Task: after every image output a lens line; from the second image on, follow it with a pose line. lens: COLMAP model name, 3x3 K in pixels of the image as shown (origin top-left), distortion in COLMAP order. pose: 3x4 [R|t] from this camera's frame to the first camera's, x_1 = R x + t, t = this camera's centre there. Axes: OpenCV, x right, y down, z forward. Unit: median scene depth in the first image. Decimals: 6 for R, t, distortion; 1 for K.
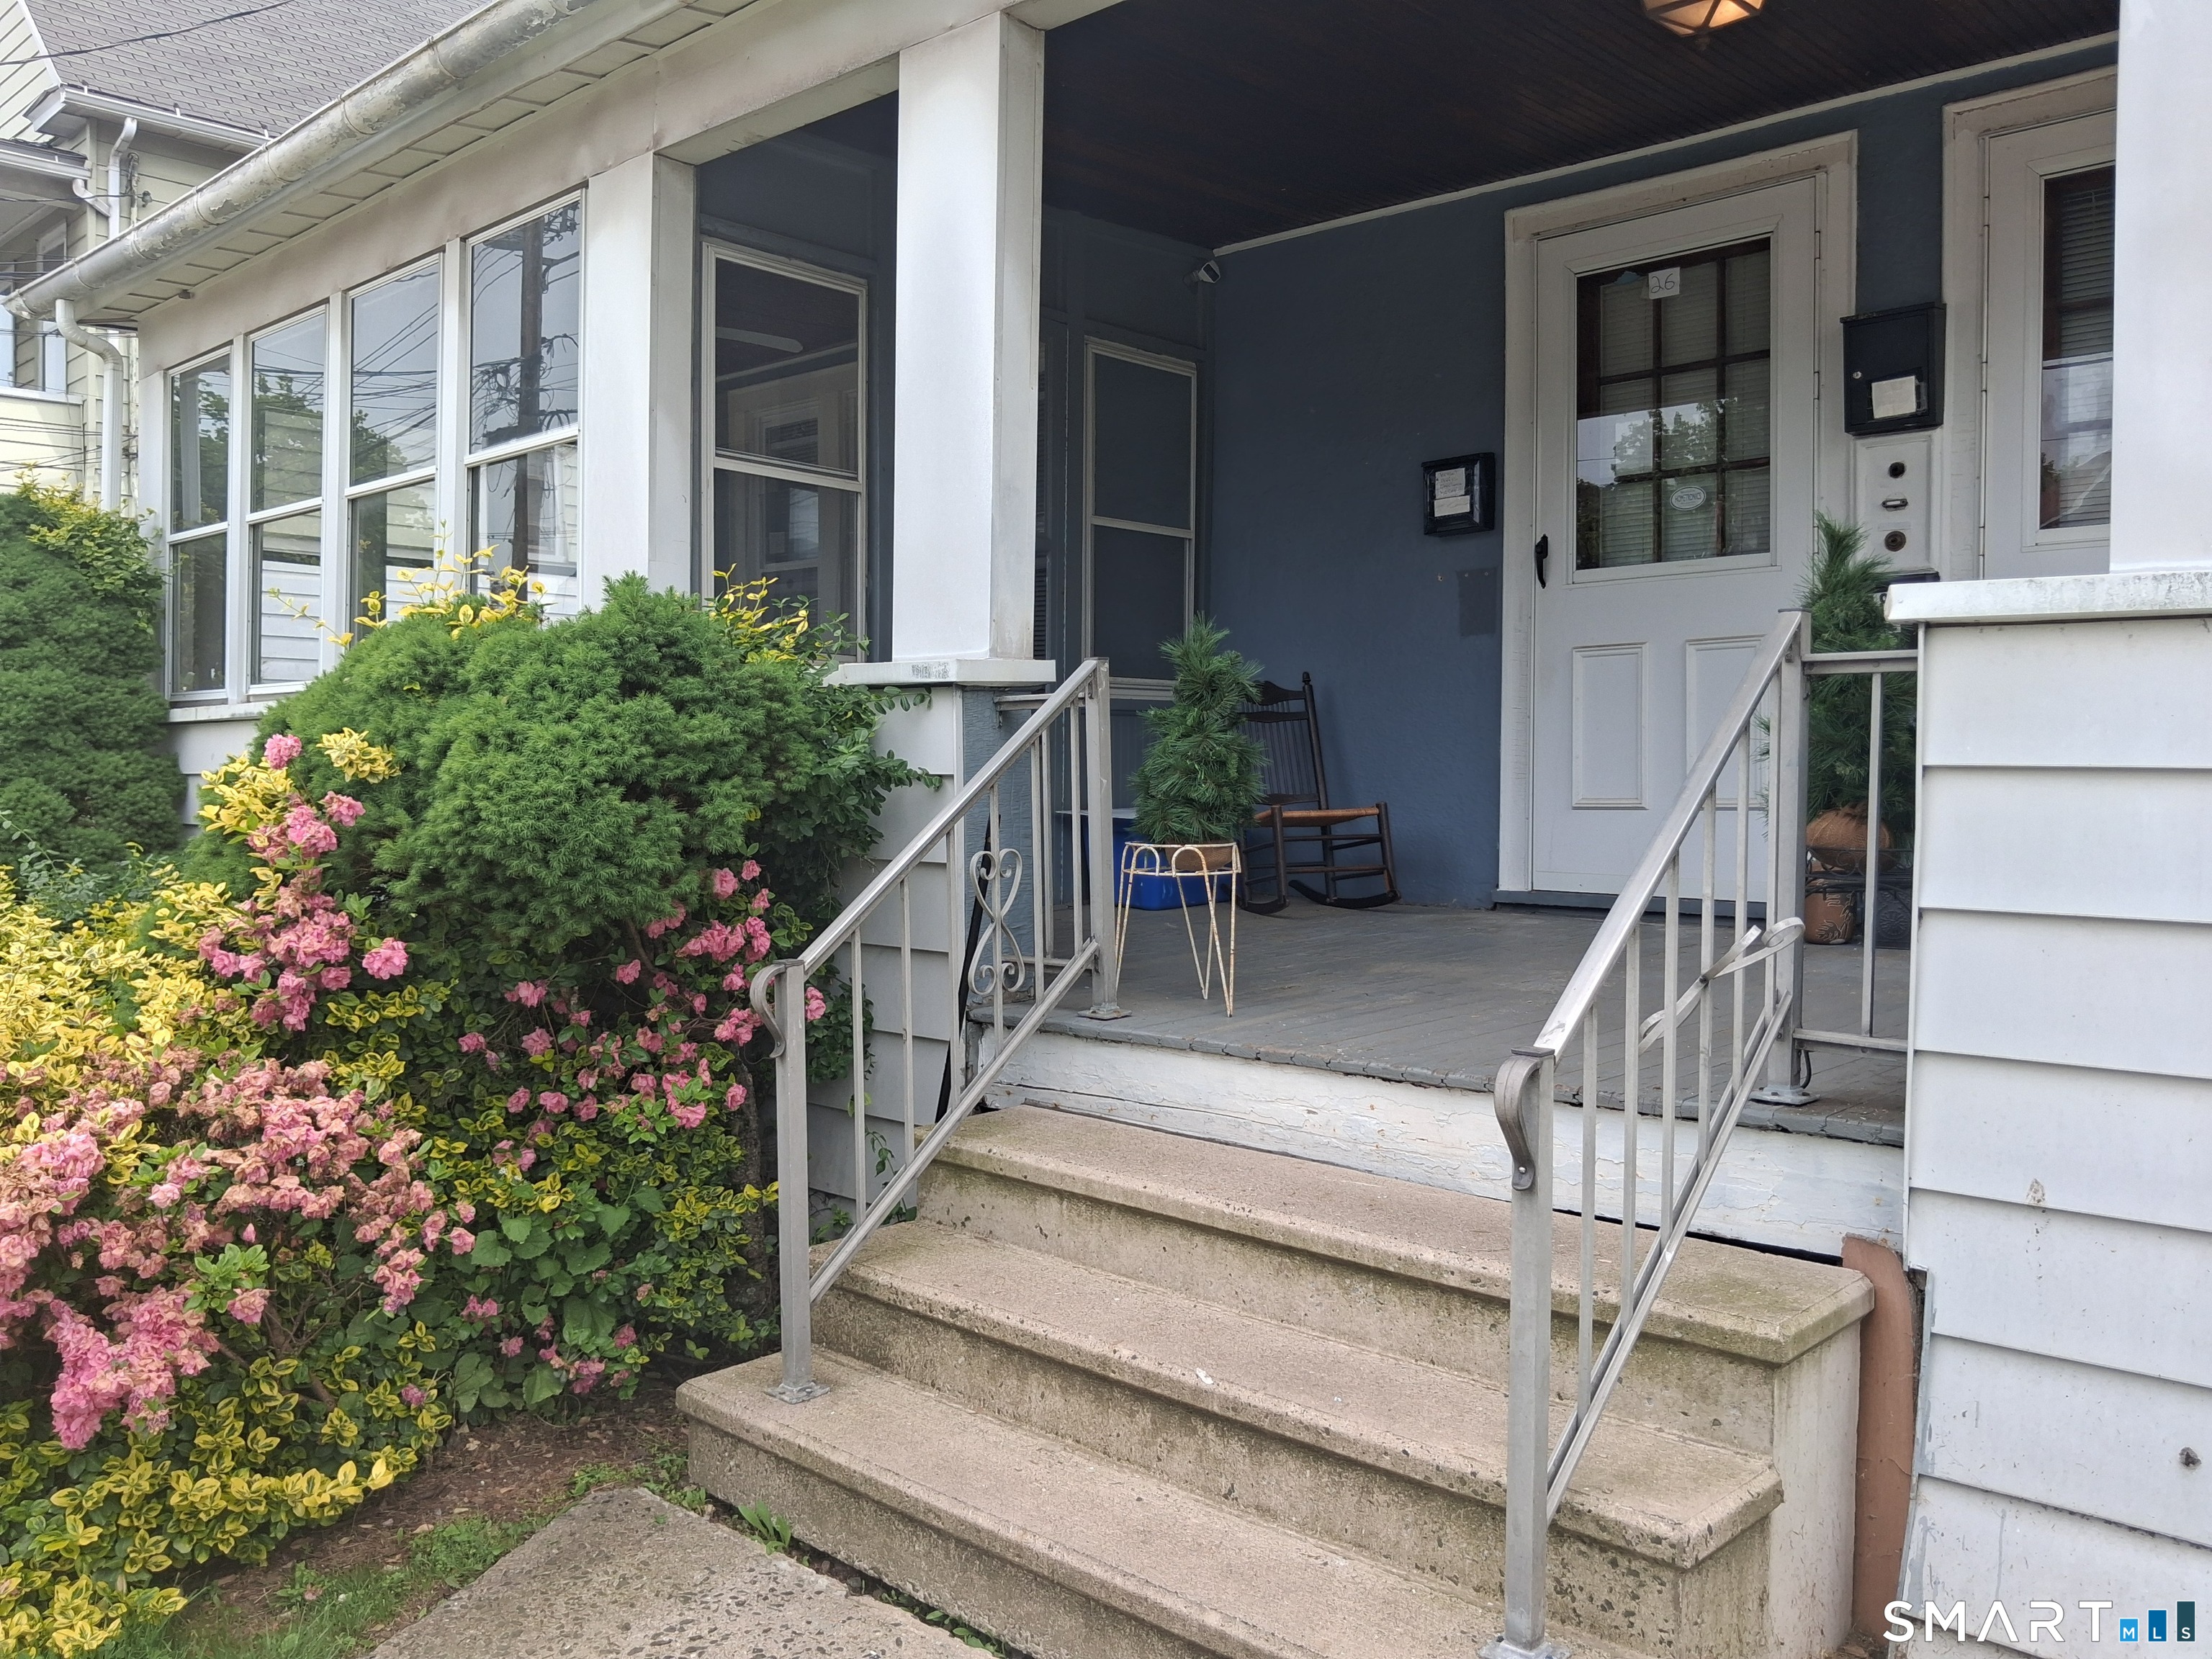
lens RADIAL K [[1749.3, 0, 1048.9], [0, 1749.3, 820.9], [0, 0, 1]] dist [0.042836, -0.070230]
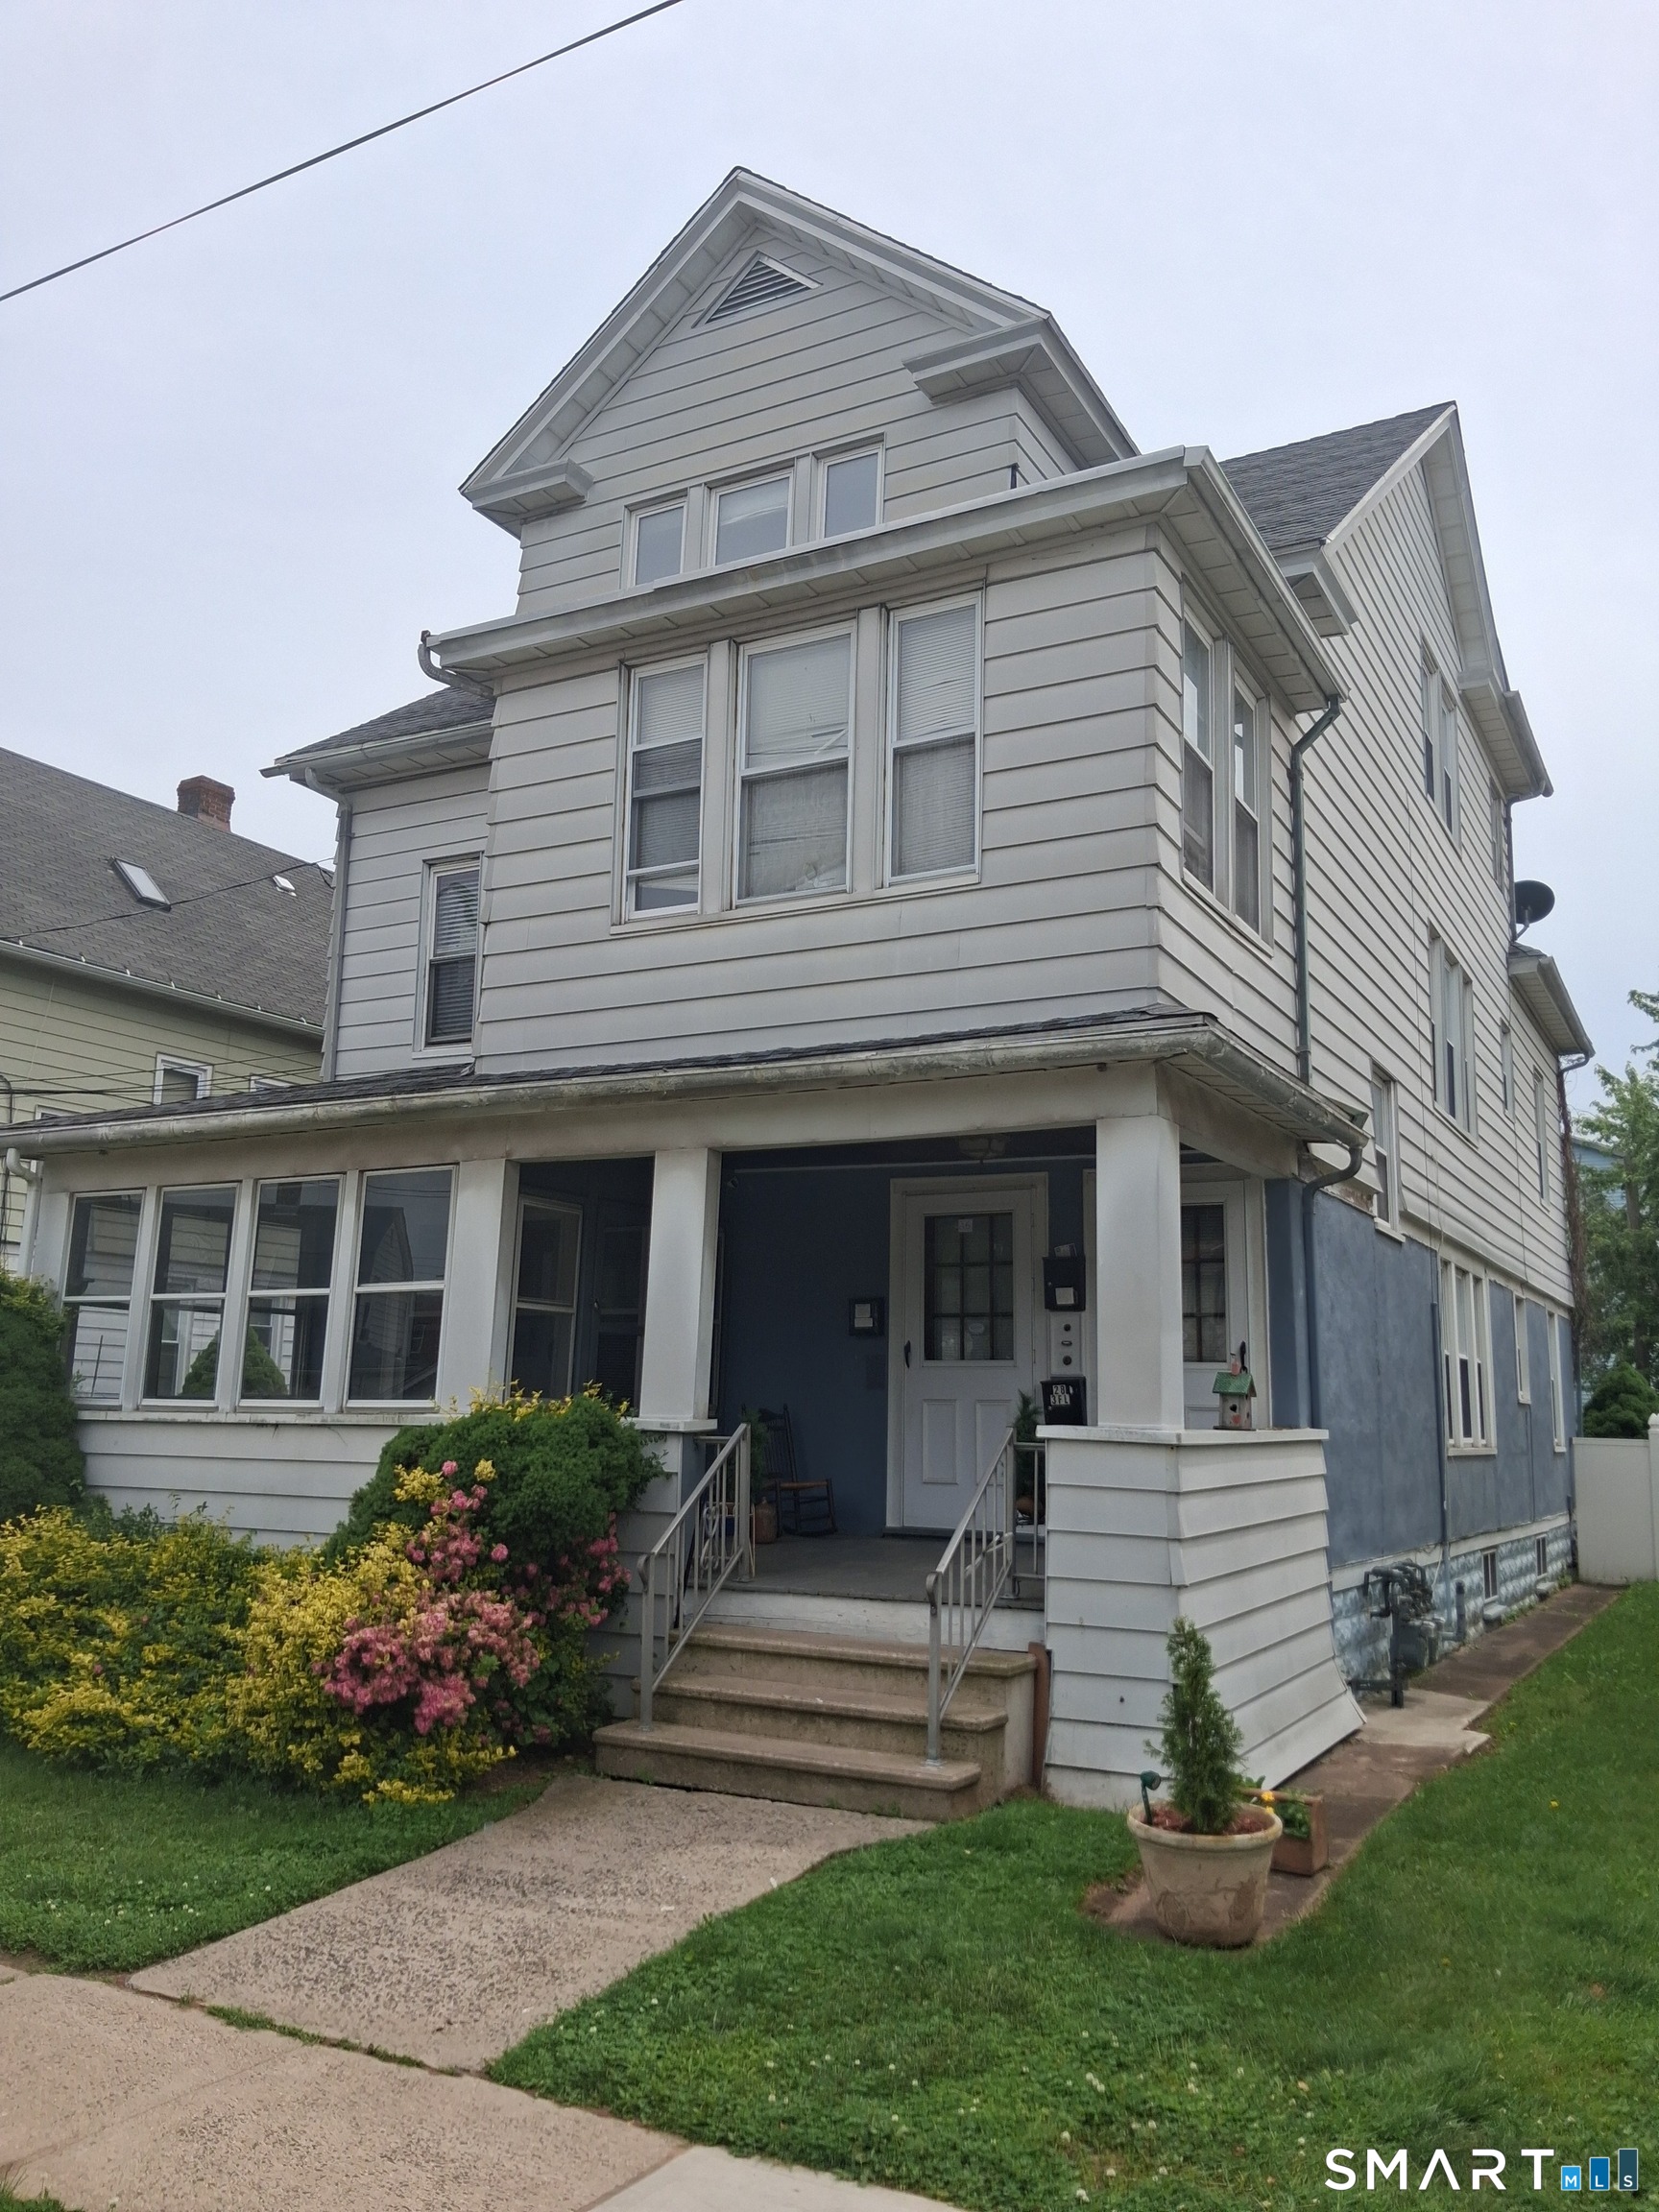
lens RADIAL K [[1749.3, 0, 828.6], [0, 1749.3, 1105.5], [0, 0, 1]] dist [0.042836, -0.070230]
pose [[0.965090, 0.061695, 0.254550, -0.573308], [-0.009902, 0.979762, -0.199921, -0.049737], [-0.261732, 0.190421, 0.946169, -1.580297]]
